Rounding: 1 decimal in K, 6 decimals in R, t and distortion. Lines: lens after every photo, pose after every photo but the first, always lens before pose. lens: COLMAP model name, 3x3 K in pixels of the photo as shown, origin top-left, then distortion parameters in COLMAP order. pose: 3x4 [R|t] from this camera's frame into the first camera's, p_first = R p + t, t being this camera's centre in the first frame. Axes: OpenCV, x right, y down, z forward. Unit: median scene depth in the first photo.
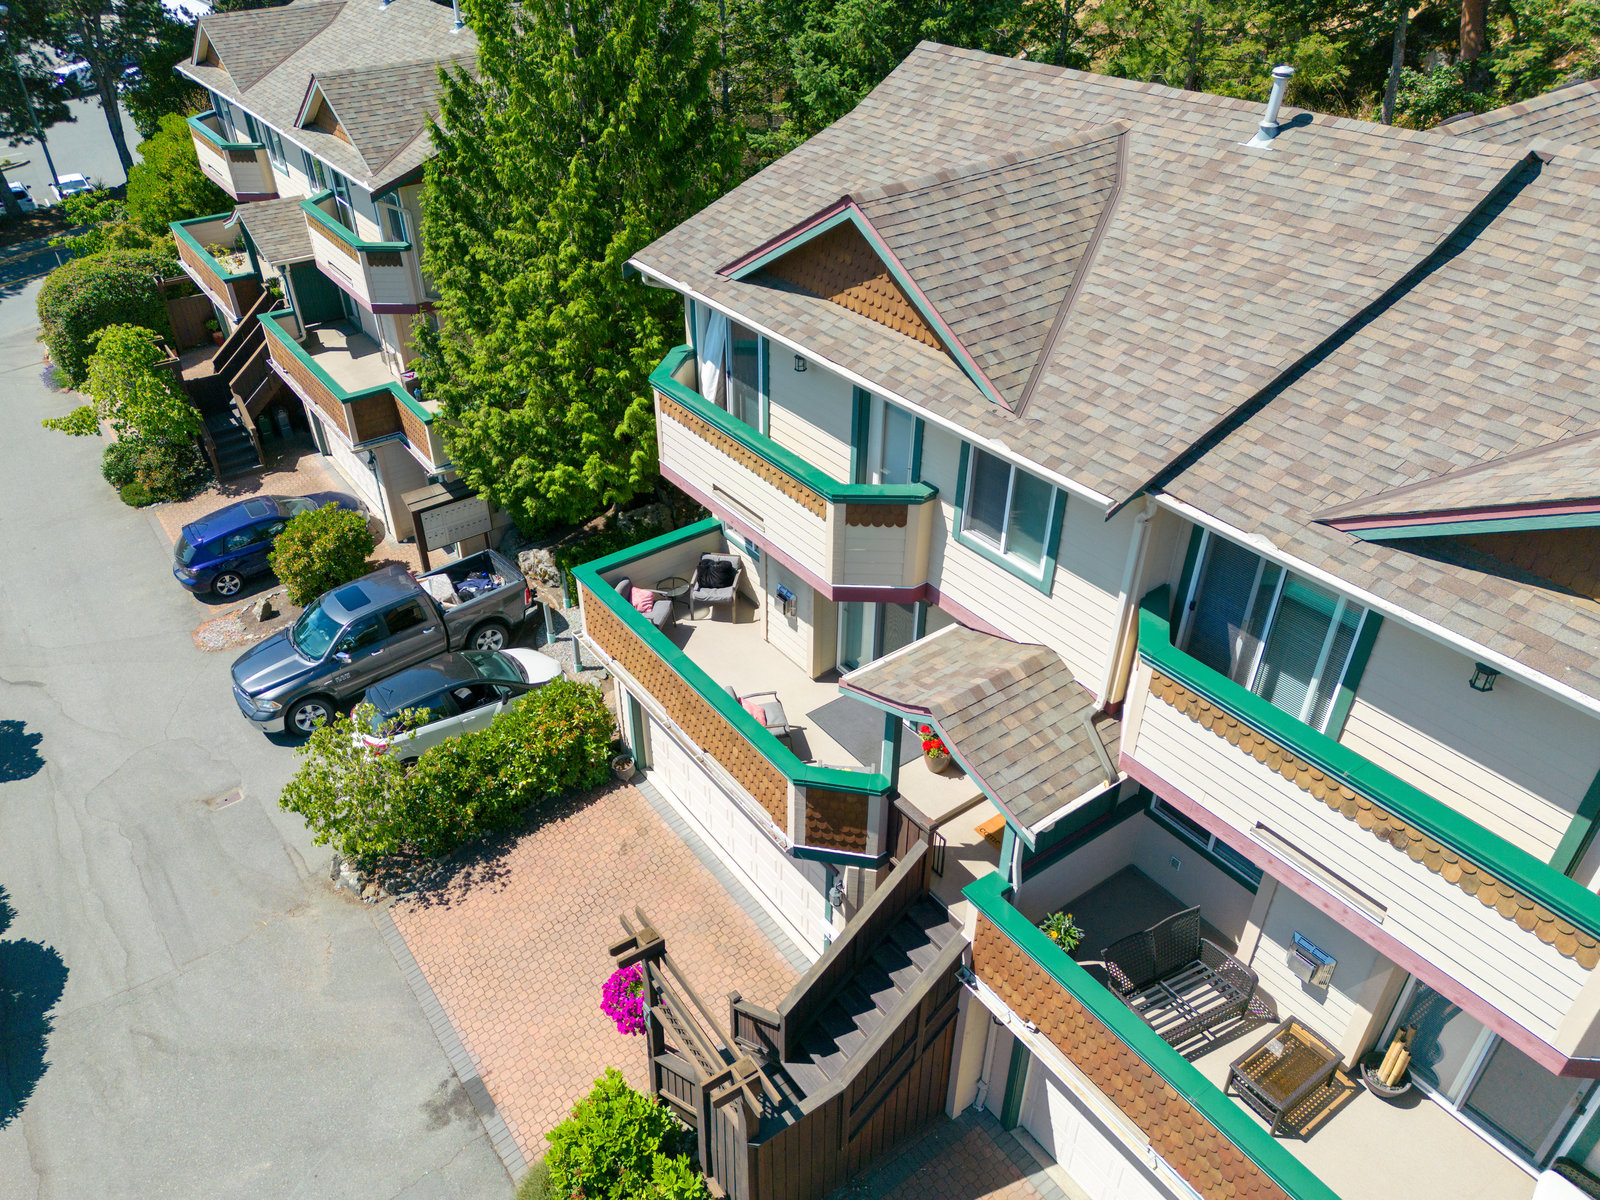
lens RADIAL K [[1158.6, 0, 716.3], [0, 1158.6, 604.4], [0, 0, 1]] dist [0.060691, -0.006320]
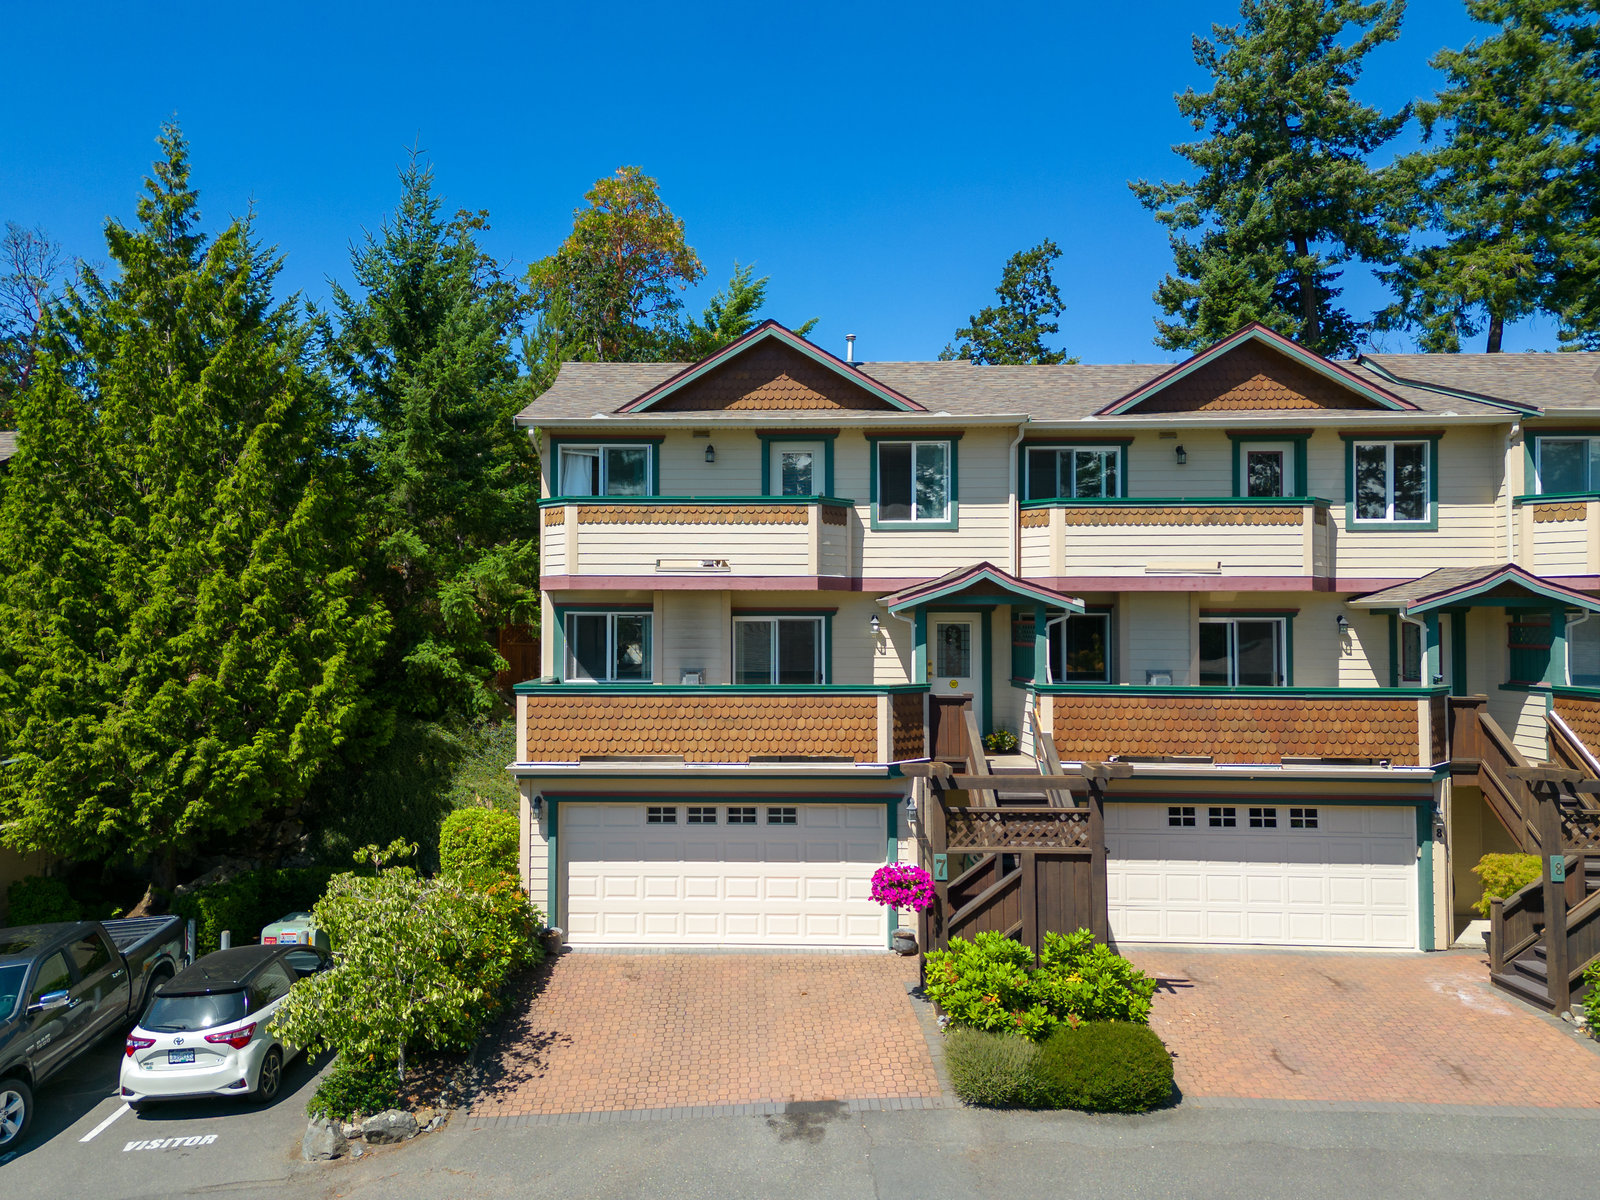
lens RADIAL K [[1158.6, 0, 716.3], [0, 1158.6, 604.4], [0, 0, 1]] dist [0.060691, -0.006320]
pose [[0.569911, 0.044748, 0.820487, -0.921941], [0.453851, 0.815249, -0.359707, 0.381164], [-0.684997, 0.577379, 0.444310, 0.441330]]
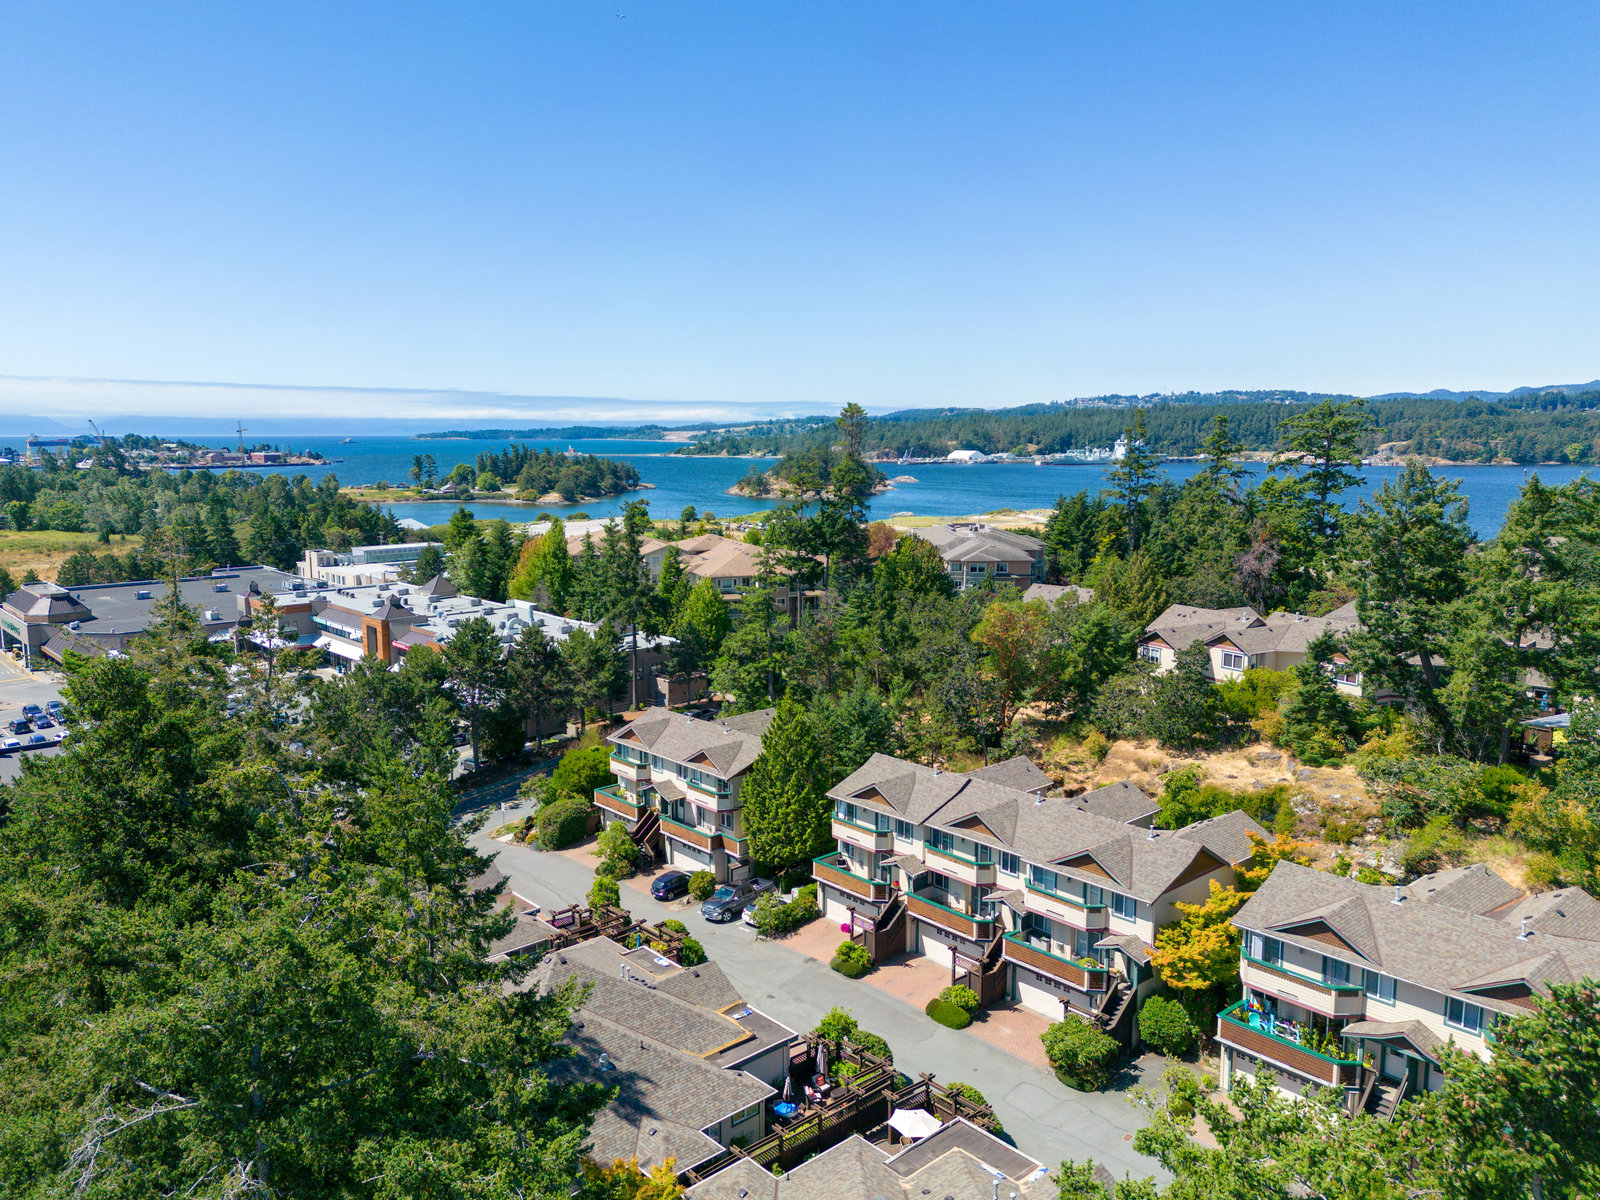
lens RADIAL K [[1141.3, 0, 729.0], [0, 1141.3, 605.3], [0, 0, 1]] dist [0.082712, -0.043803]
pose [[0.993443, 0.007968, 0.114049, -1.071149], [0.044291, 0.892845, -0.448181, 1.192830], [-0.105400, 0.450294, 0.886638, -3.766941]]
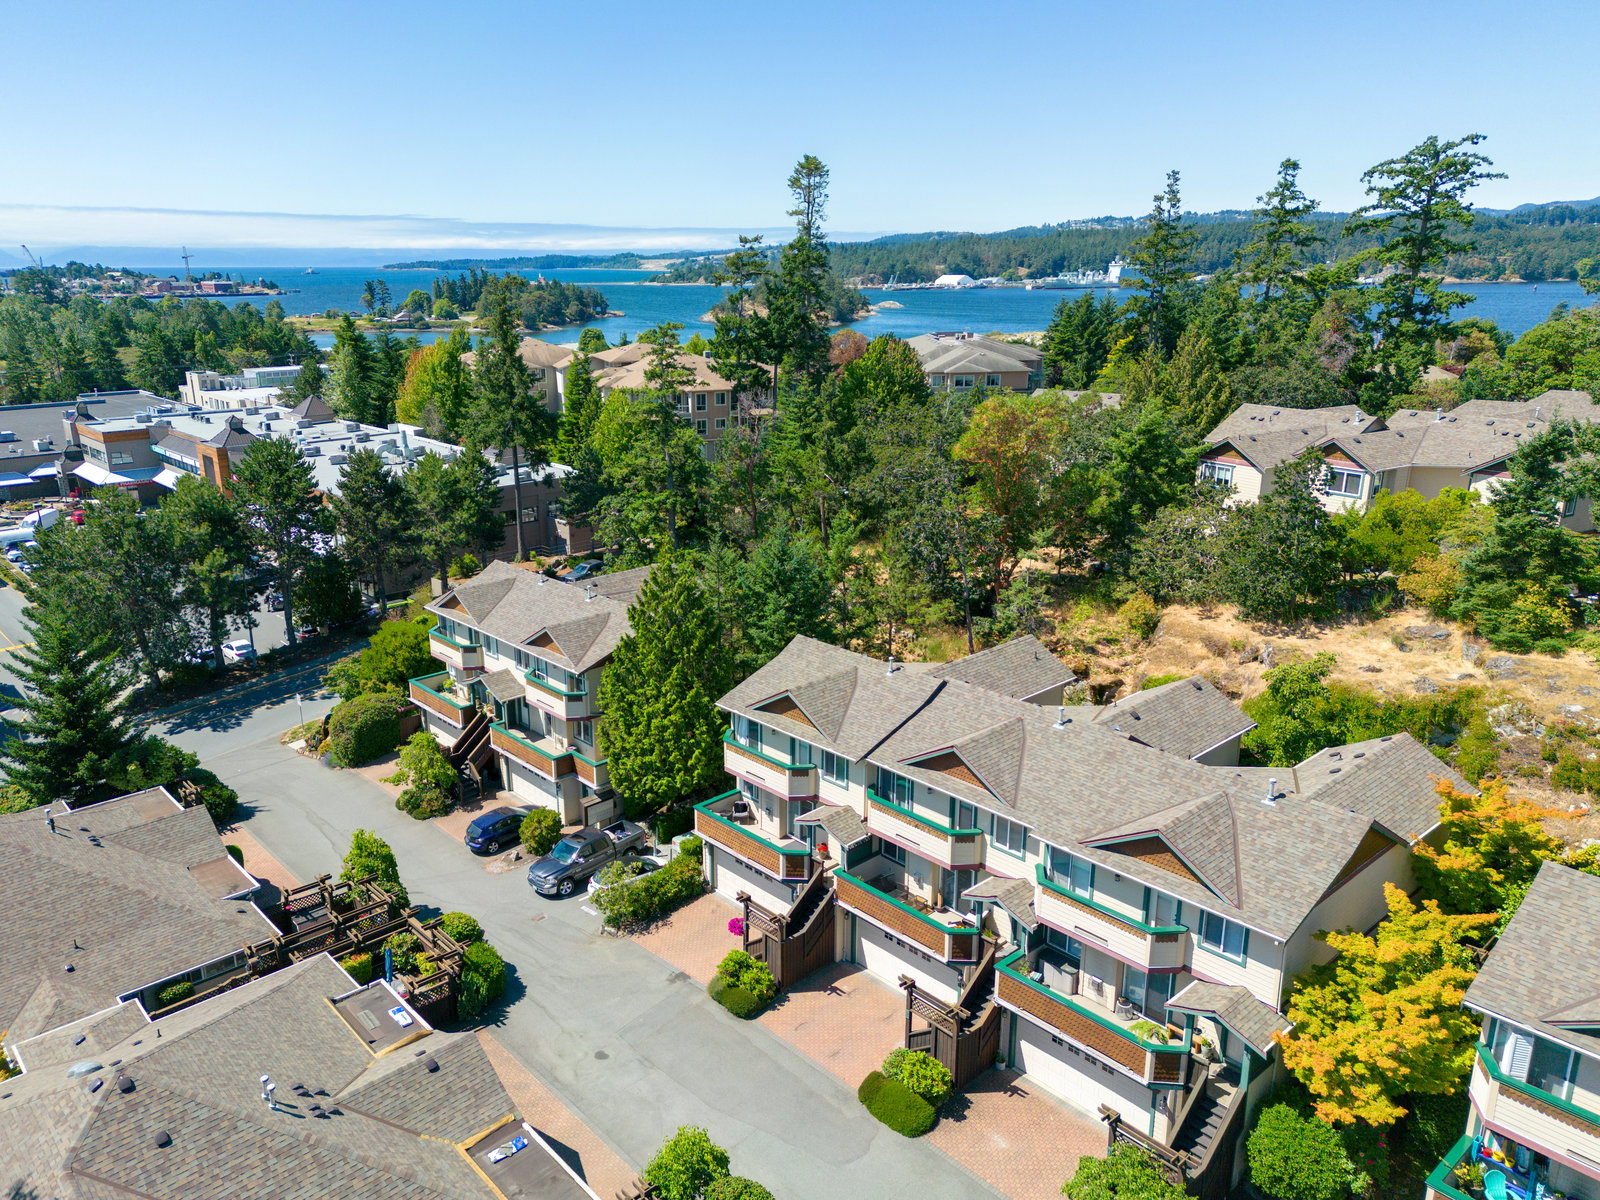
lens RADIAL K [[1158.6, 0, 716.3], [0, 1158.6, 604.4], [0, 0, 1]] dist [0.060691, -0.006320]
pose [[0.992637, -0.018735, 0.119672, -0.442686], [0.056392, 0.945847, -0.319678, 0.461642], [-0.107203, 0.324073, 0.939939, -2.066770]]
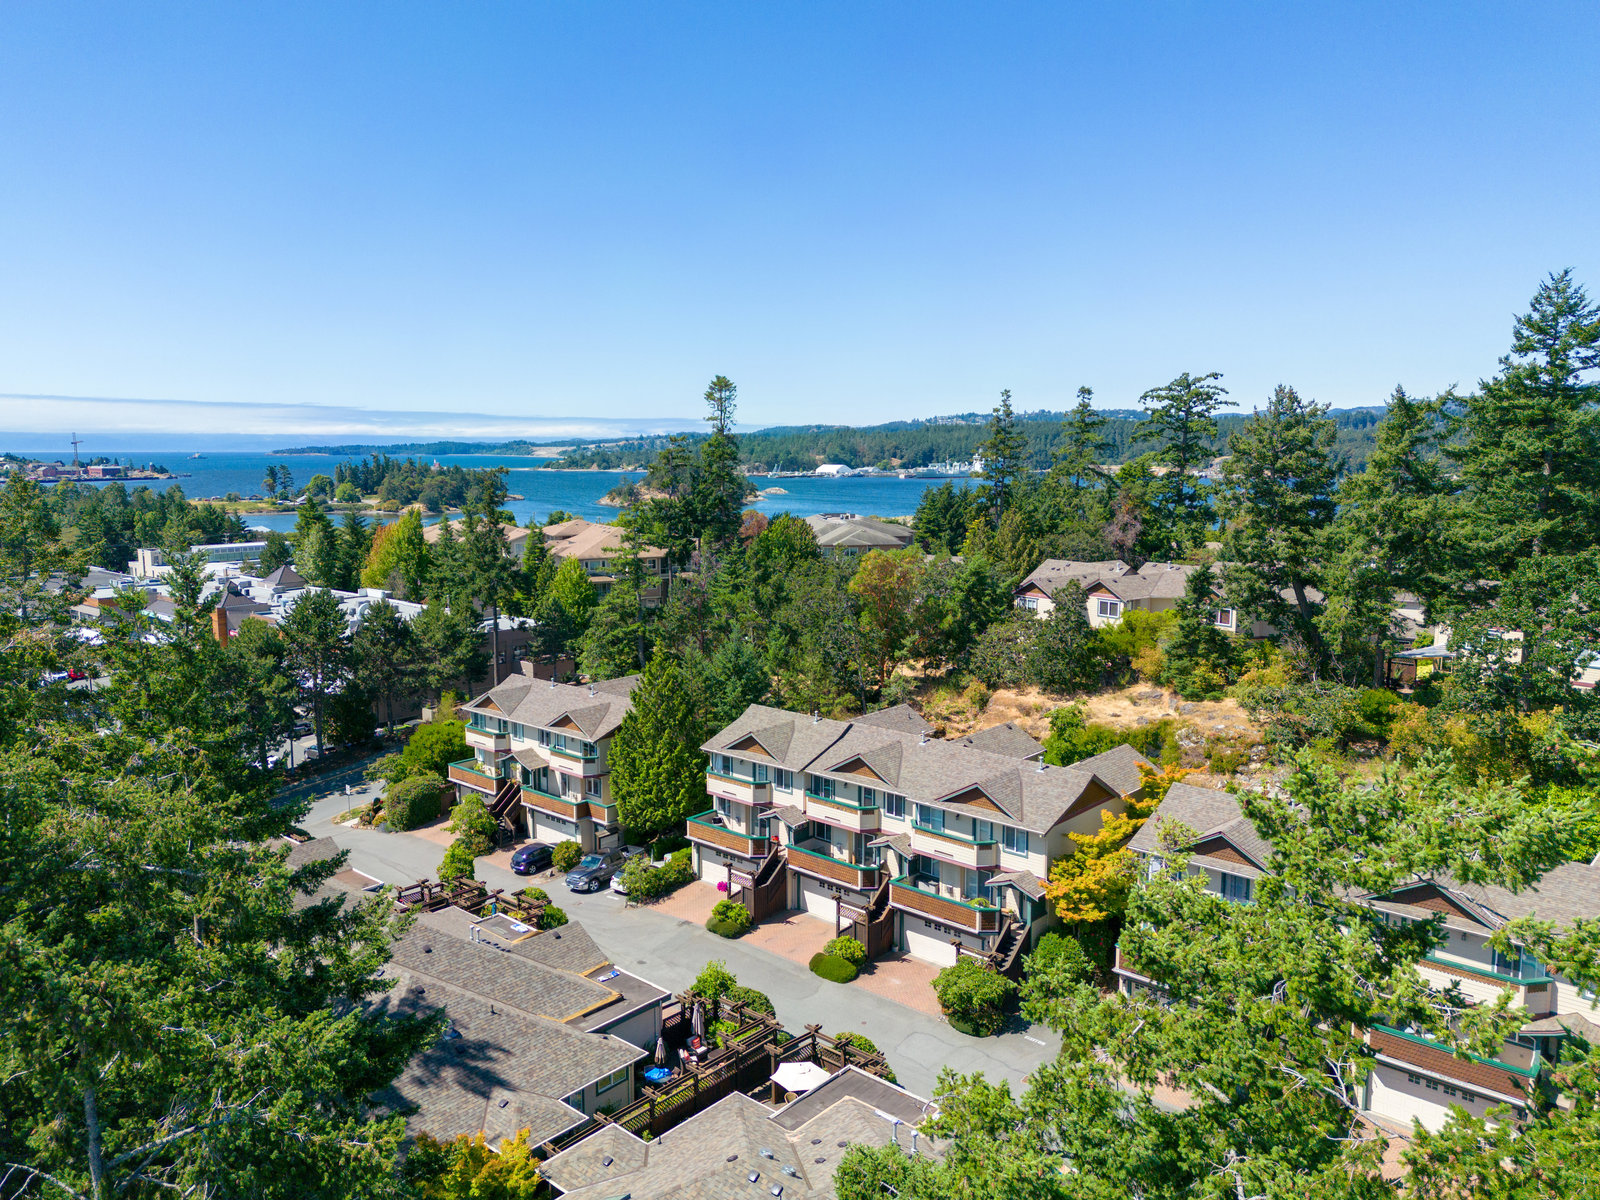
lens RADIAL K [[1142.8, 0, 722.0], [0, 1142.8, 597.9], [0, 0, 1]] dist [0.098961, -0.093729]
pose [[0.976102, -0.004883, 0.217257, -0.992587], [0.106069, 0.883276, -0.456698, 1.304285], [-0.189668, 0.468828, 0.862685, -3.324555]]
